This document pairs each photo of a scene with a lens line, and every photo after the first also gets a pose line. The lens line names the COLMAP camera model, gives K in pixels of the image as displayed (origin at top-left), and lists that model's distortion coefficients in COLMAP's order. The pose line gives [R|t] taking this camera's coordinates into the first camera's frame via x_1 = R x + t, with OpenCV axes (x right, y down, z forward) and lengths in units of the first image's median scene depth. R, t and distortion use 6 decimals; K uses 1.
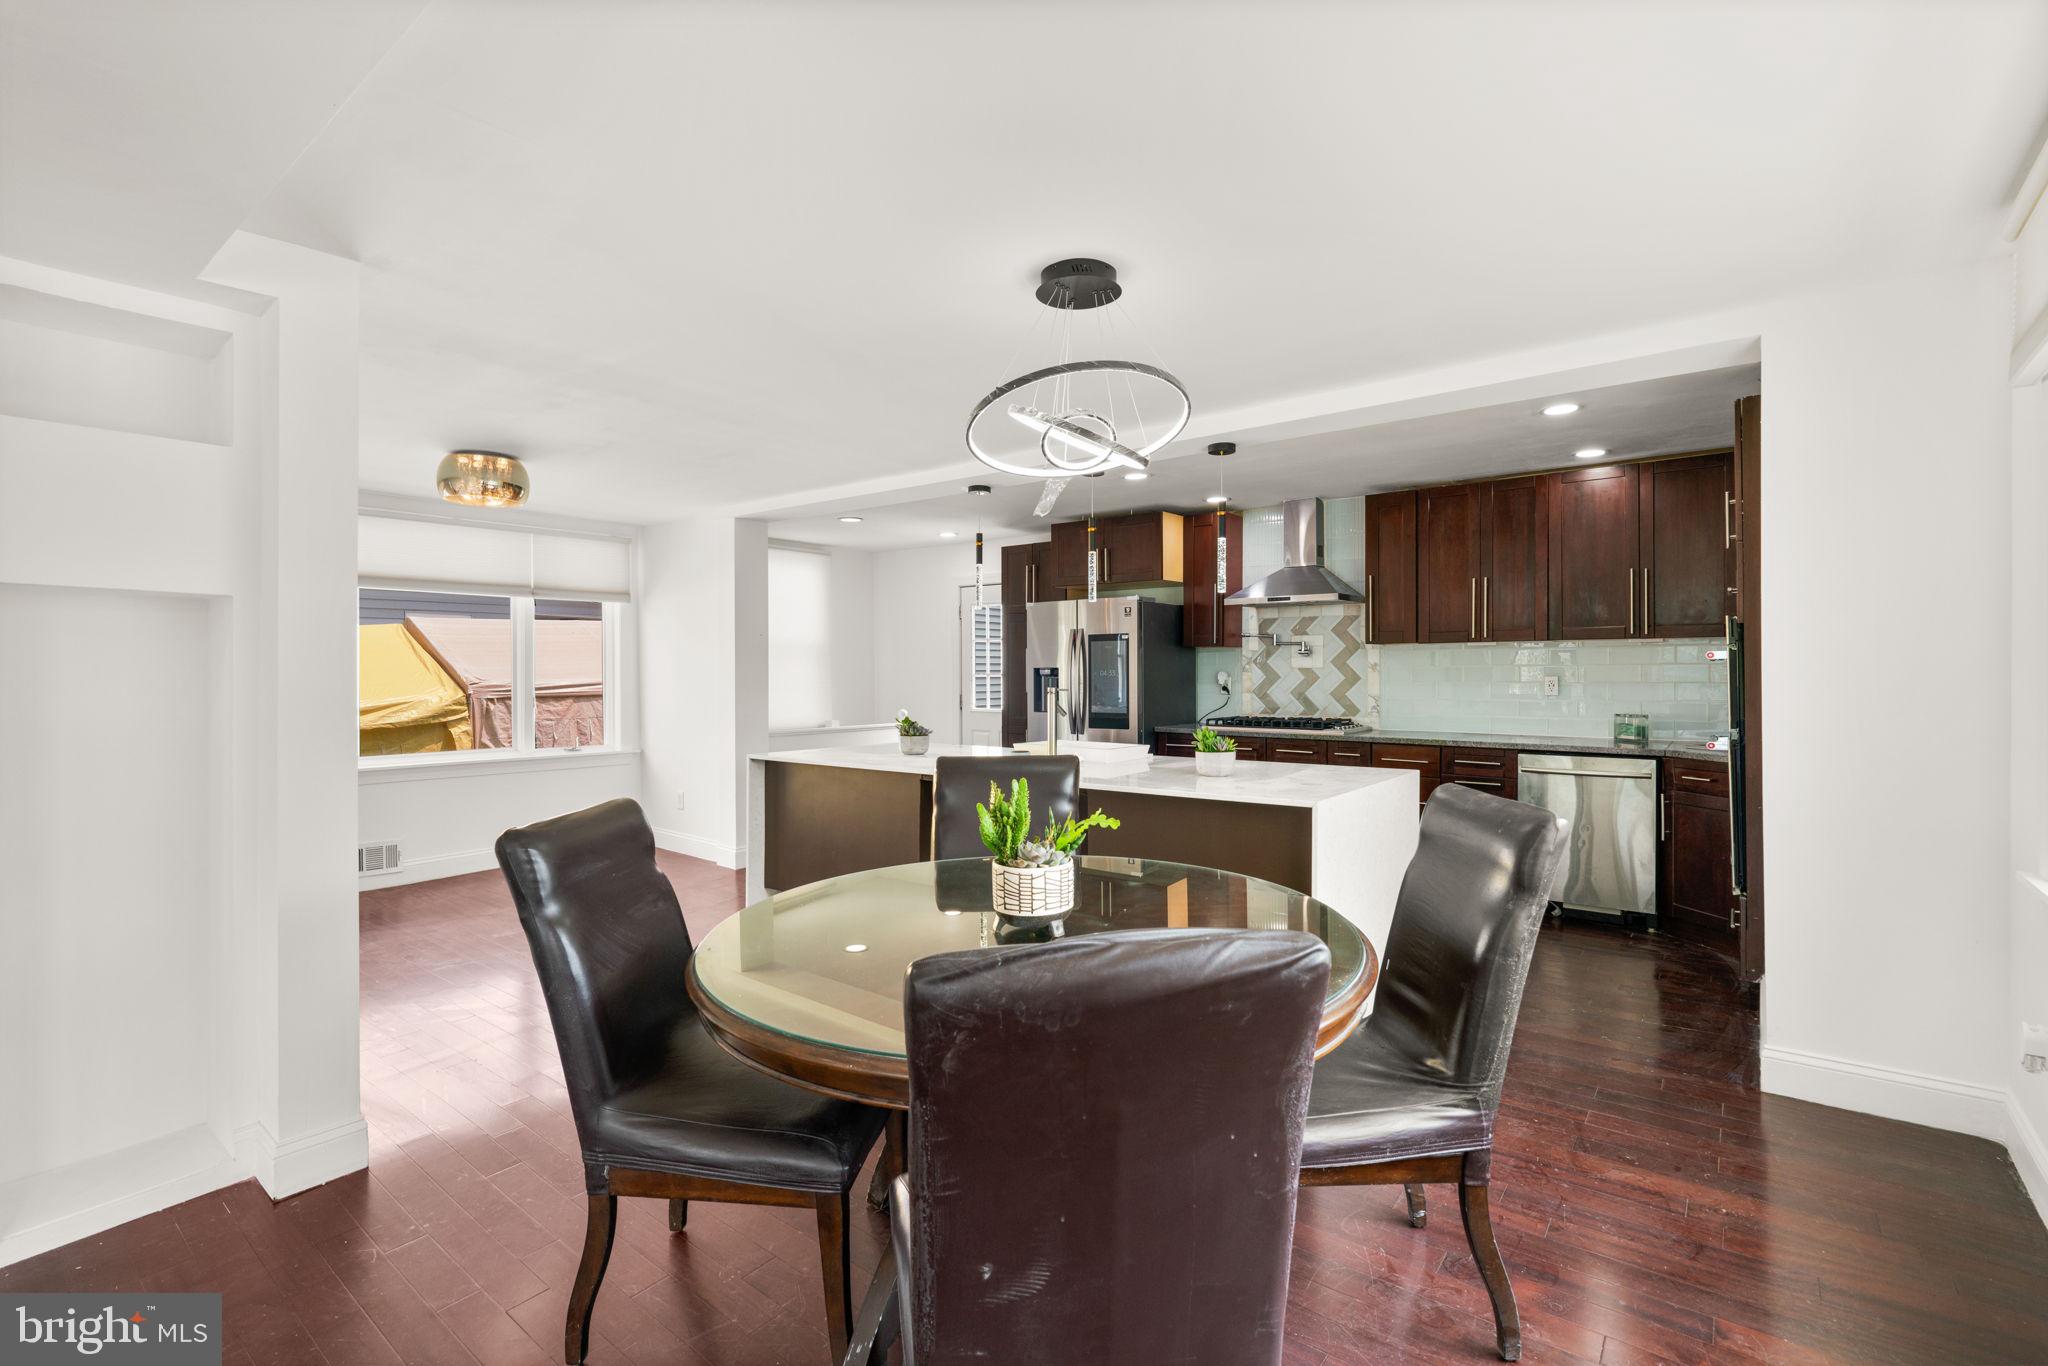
lens RADIAL K [[934.0, 0, 1025.8], [0, 934.0, 665.1], [0, 0, 1]] dist [-0.000138, 0.000106]
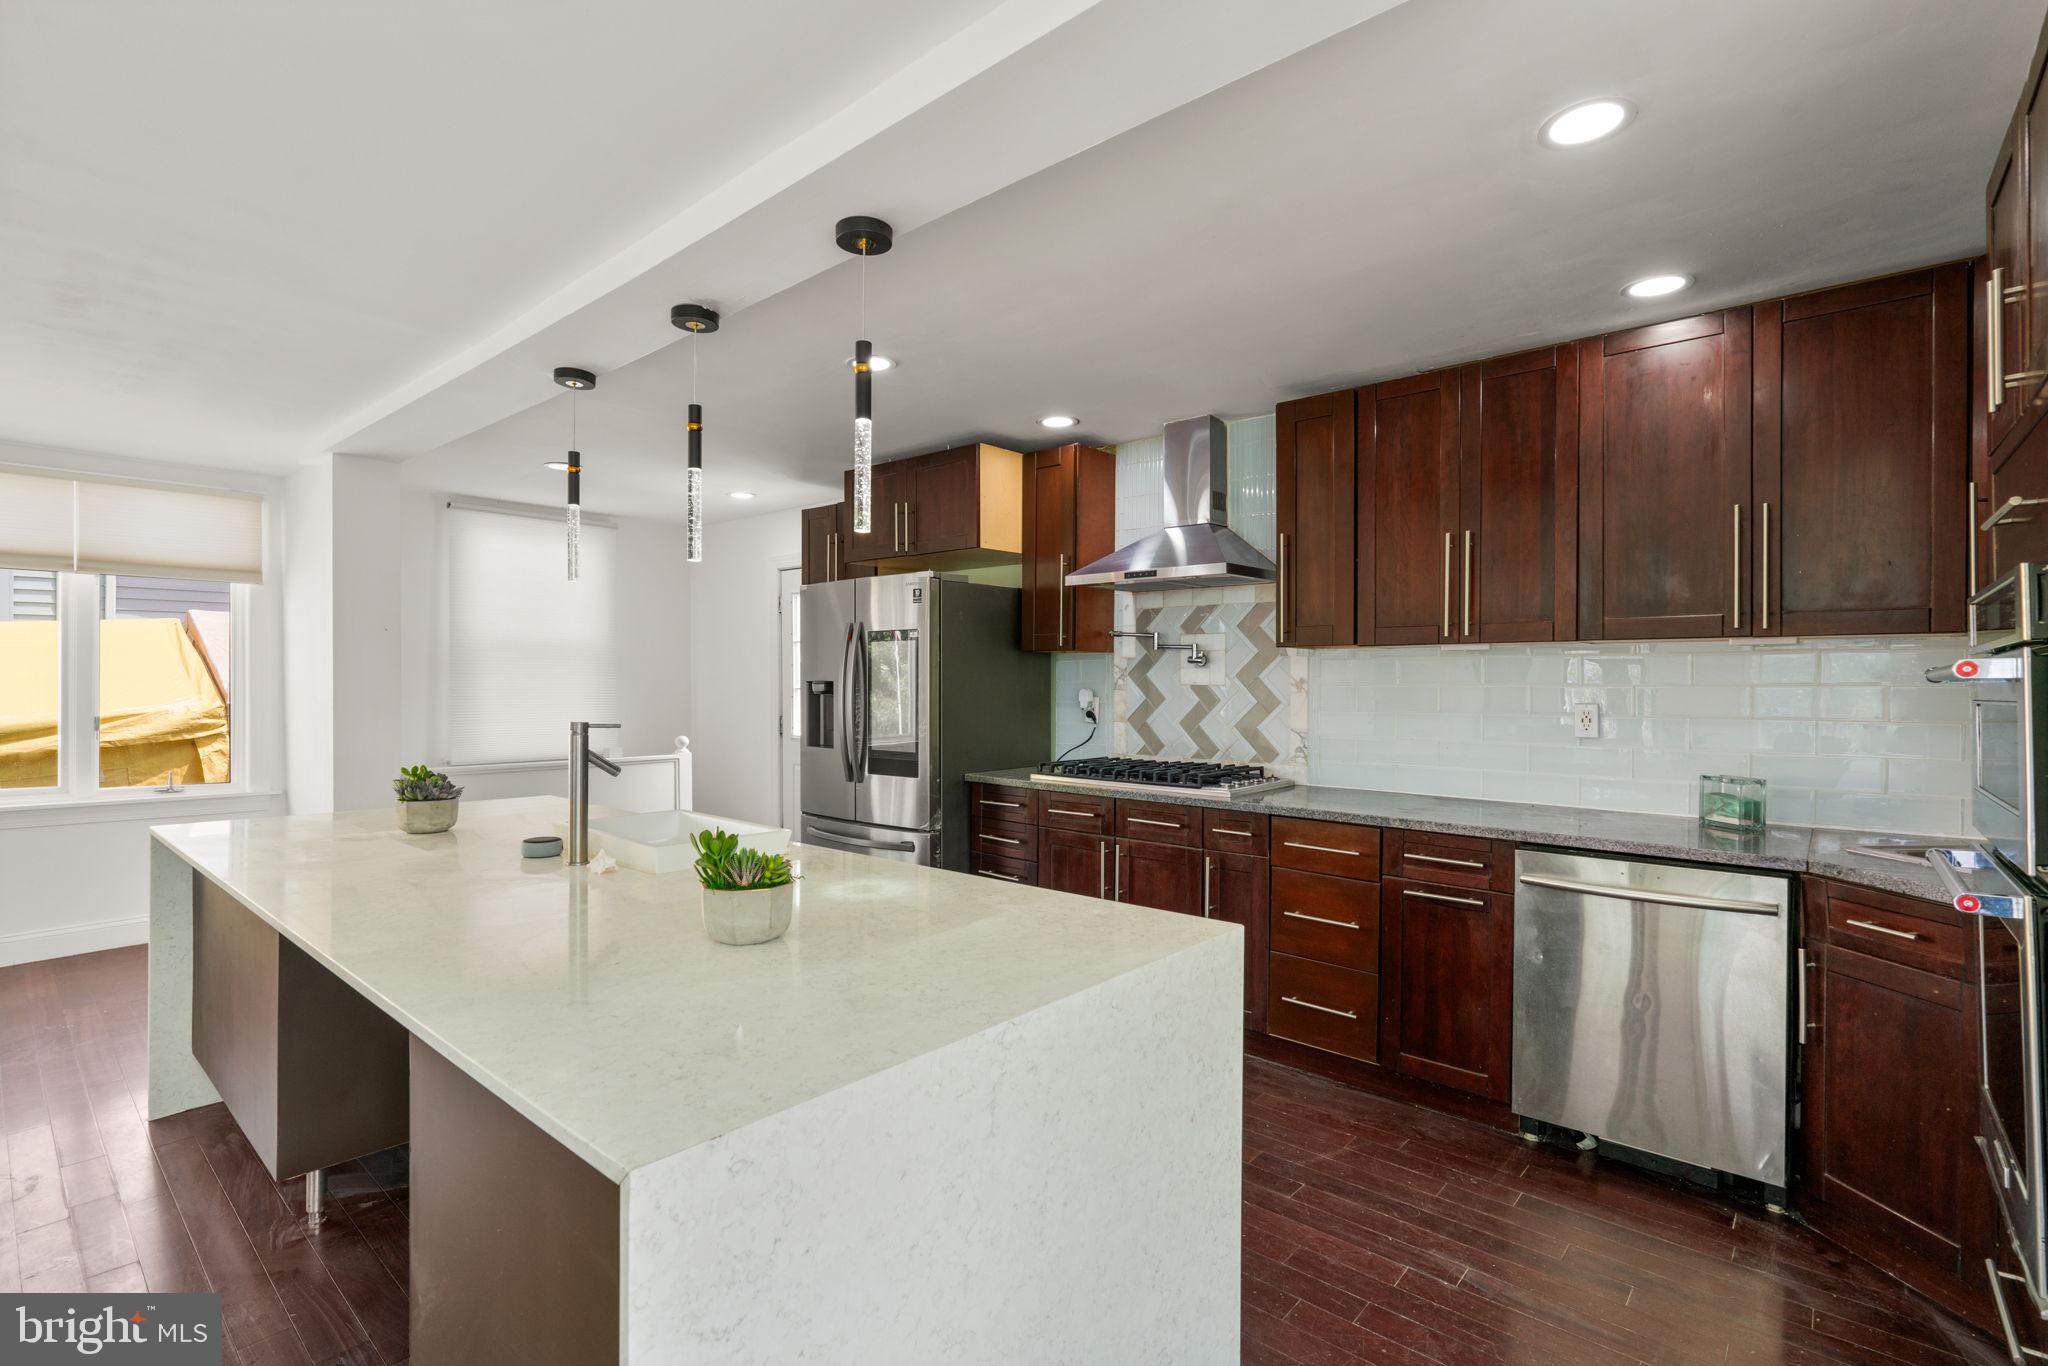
lens RADIAL K [[945.6, 0, 1018.3], [0, 945.6, 671.4], [0, 0, 1]] dist [-0.001770, 0.000357]
pose [[0.998332, 0.009510, -0.056954, 0.220125], [-0.009792, 0.999941, -0.004685, -0.001952], [0.056906, 0.005235, 0.998366, 0.356180]]
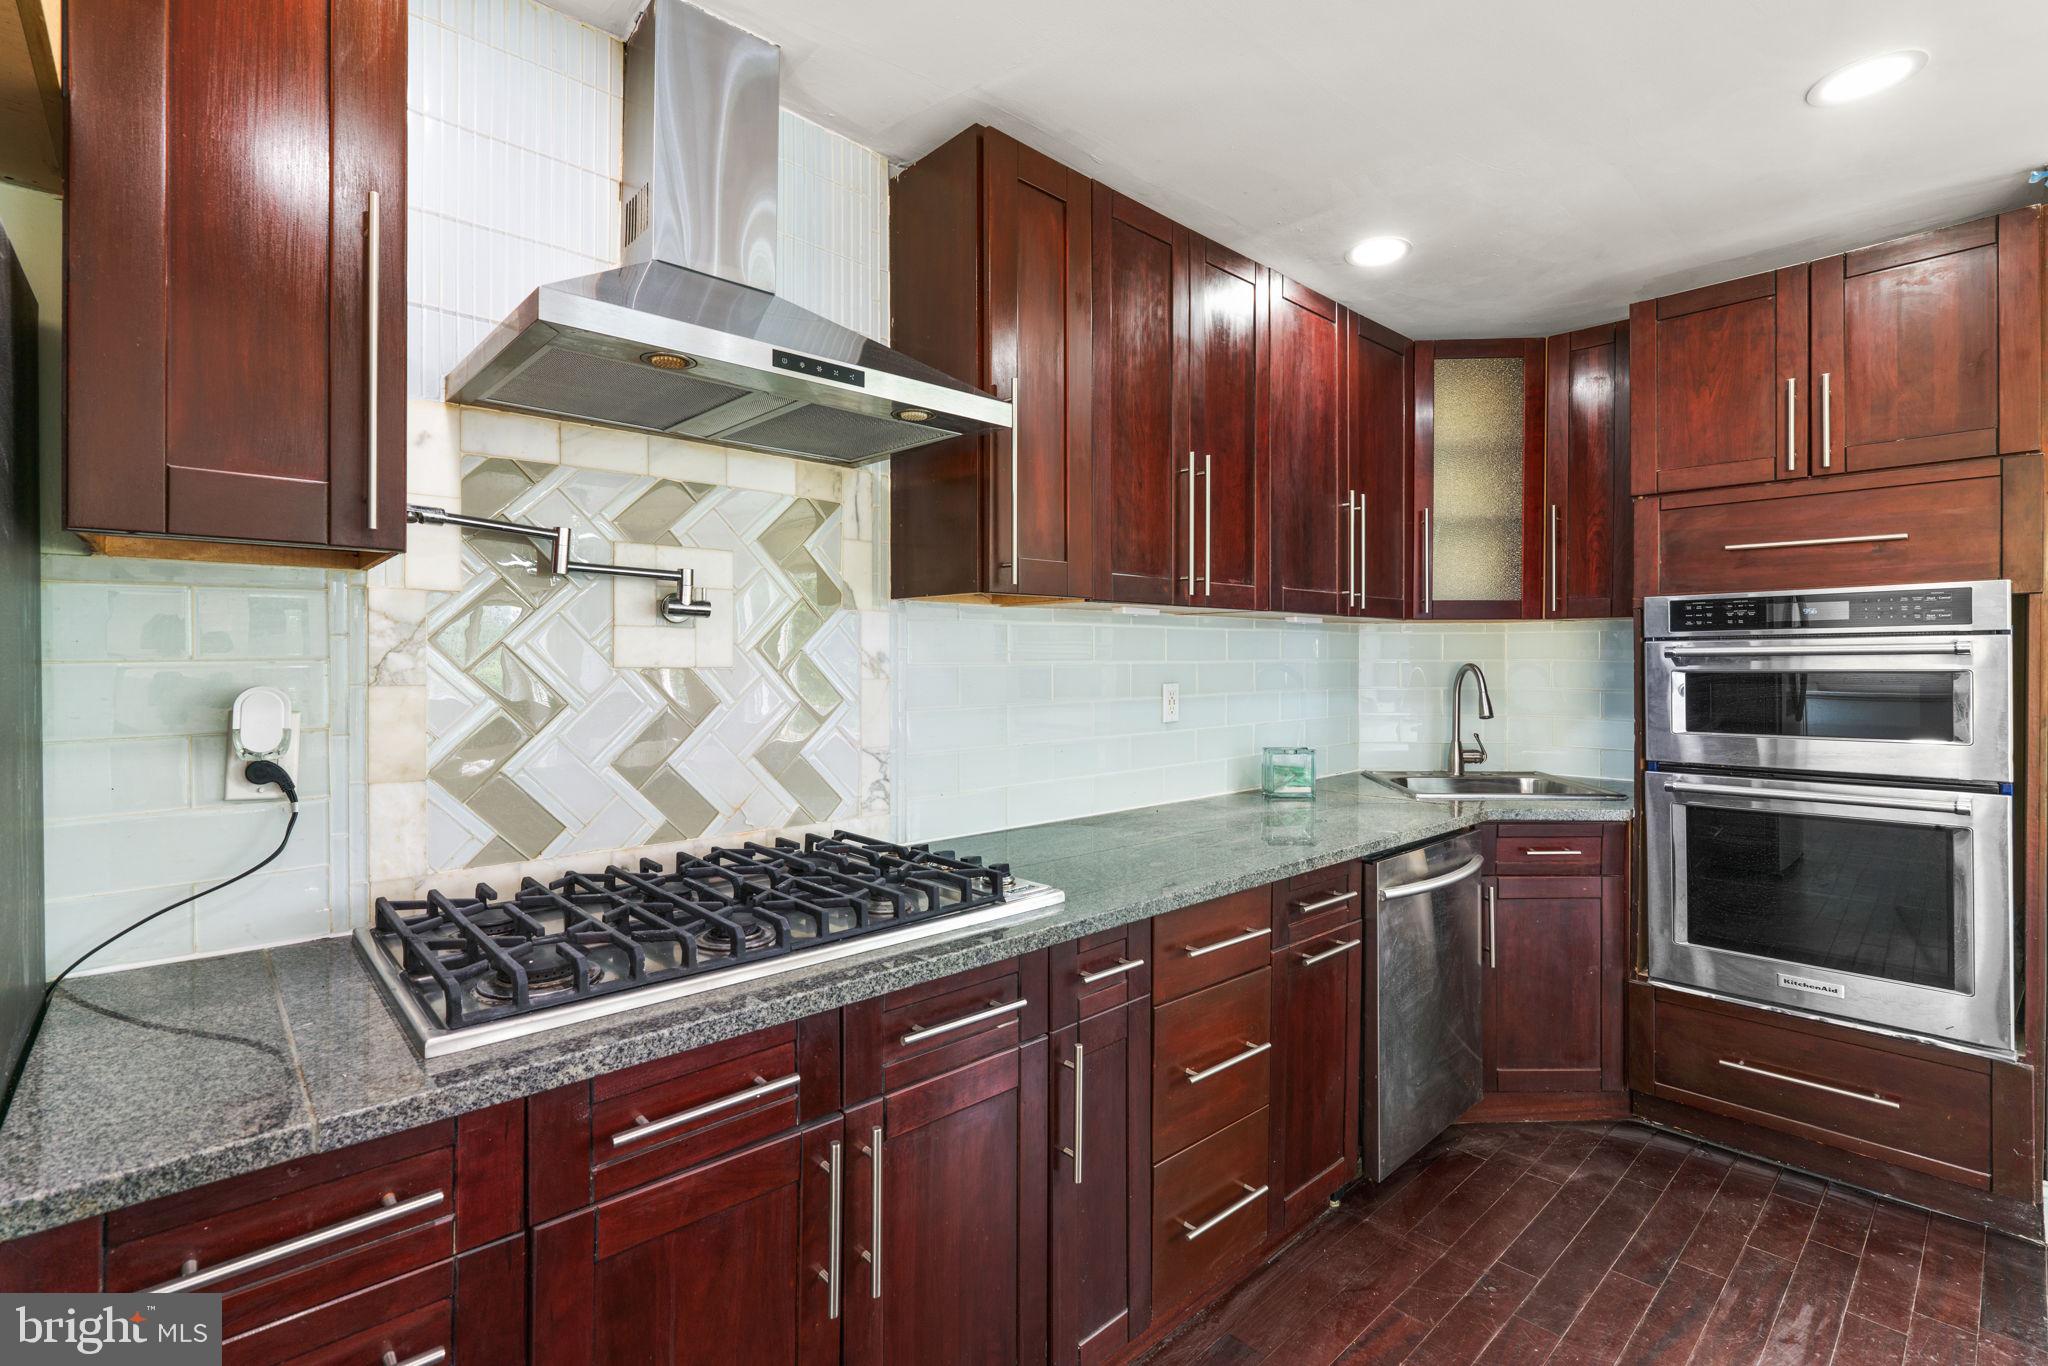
lens RADIAL K [[934.0, 0, 1025.8], [0, 934.0, 665.1], [0, 0, 1]] dist [-0.000138, 0.000106]
pose [[0.160006, -0.000364, 0.987116, 0.051625], [-0.005756, 0.999983, 0.001302, 0.001624], [-0.987099, -0.005890, 0.160001, 0.890149]]
